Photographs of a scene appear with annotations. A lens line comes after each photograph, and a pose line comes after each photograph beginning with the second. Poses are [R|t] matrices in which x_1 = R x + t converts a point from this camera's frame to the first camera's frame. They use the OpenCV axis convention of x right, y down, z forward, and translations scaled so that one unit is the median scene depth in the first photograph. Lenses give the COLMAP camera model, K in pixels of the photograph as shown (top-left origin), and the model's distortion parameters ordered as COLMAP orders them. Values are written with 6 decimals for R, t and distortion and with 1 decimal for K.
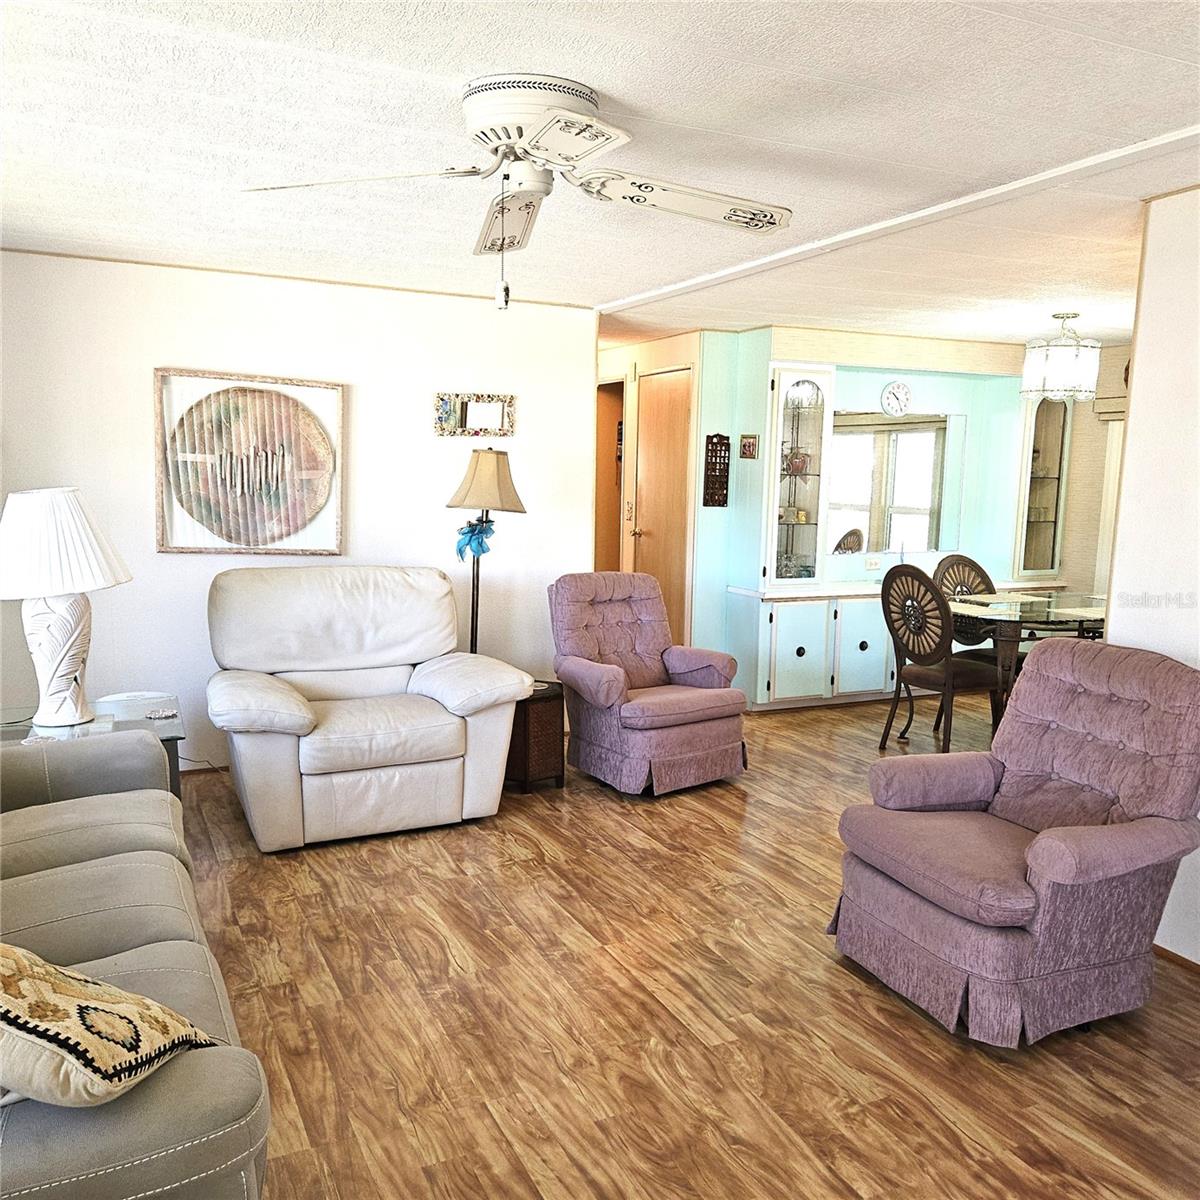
lens RADIAL K [[1003.4, 0, 600.3], [0, 1003.4, 611.6], [0, 0, 1]] dist [-0.003493, 0.005441]
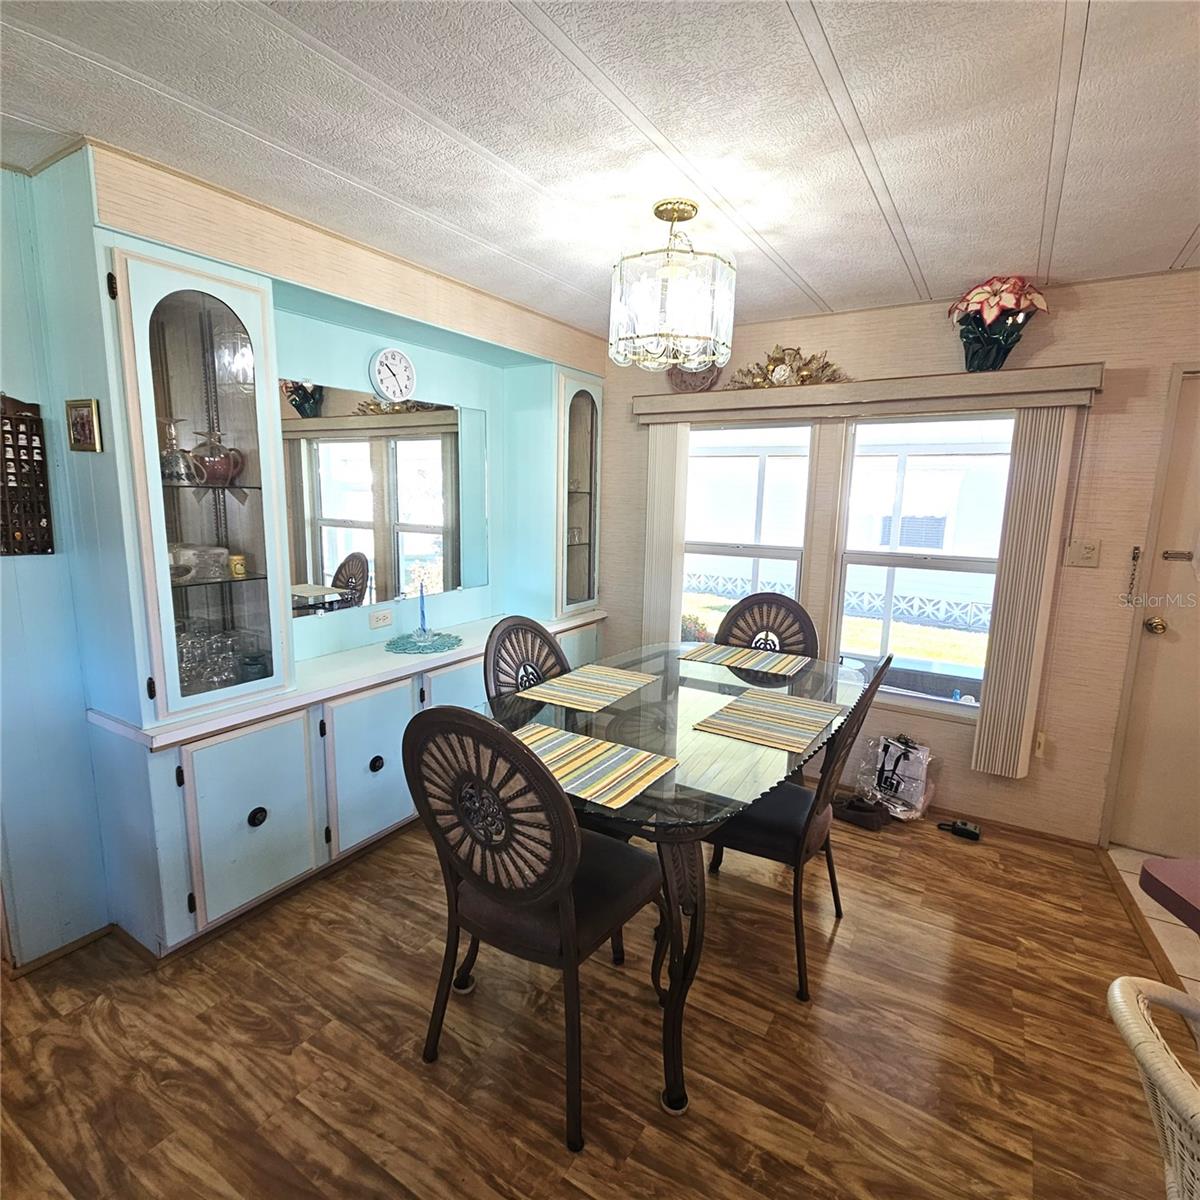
lens RADIAL K [[648.2, 0, 600.6], [0, 648.2, 603.4], [0, 0, 1]] dist [0.011950, -0.006234]
pose [[0.832362, -0.094220, 0.546165, 0.172032], [0.072886, 0.995494, 0.060655, -0.081869], [-0.549419, -0.010679, 0.835479, 0.604089]]
